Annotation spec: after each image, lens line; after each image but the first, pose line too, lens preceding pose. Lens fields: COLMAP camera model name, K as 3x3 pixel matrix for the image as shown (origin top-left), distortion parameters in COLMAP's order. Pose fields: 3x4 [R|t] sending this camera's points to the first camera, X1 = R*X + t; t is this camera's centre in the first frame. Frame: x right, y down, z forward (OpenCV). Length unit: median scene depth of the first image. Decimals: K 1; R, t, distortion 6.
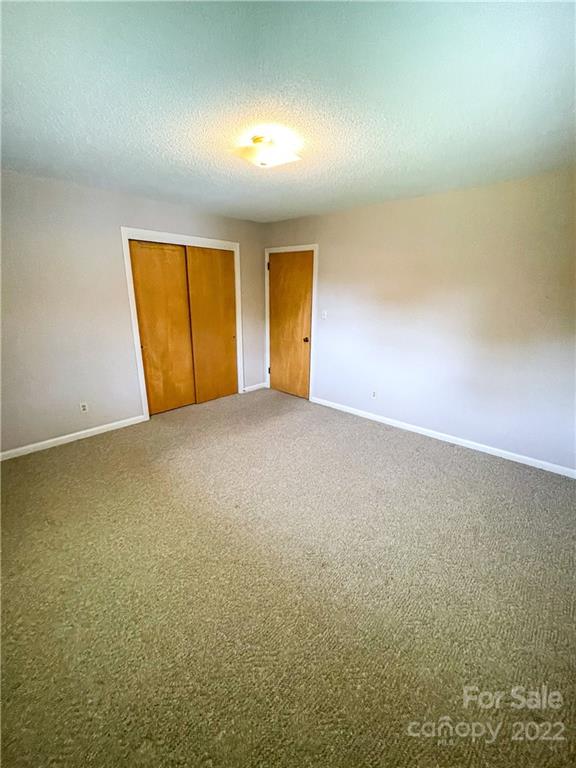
lens RADIAL K [[311.3, 0, 287.9], [0, 311.3, 386.4], [0, 0, 1]] dist [-0.001005, -0.000180]
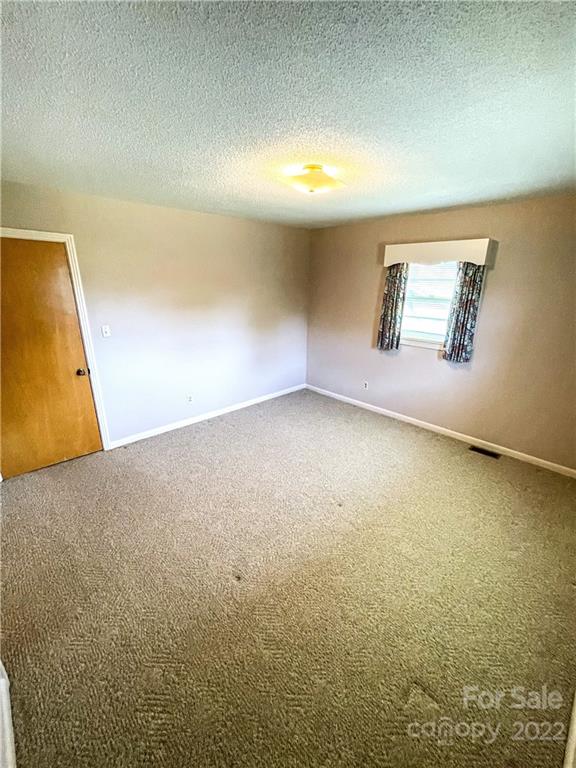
lens RADIAL K [[311.3, 0, 287.9], [0, 311.3, 386.4], [0, 0, 1]] dist [-0.001005, -0.000180]
pose [[0.077255, -0.328834, 0.941223, -0.600255], [0.278526, 0.913576, 0.296314, -0.210134], [-0.957317, 0.239263, 0.162167, 0.484494]]
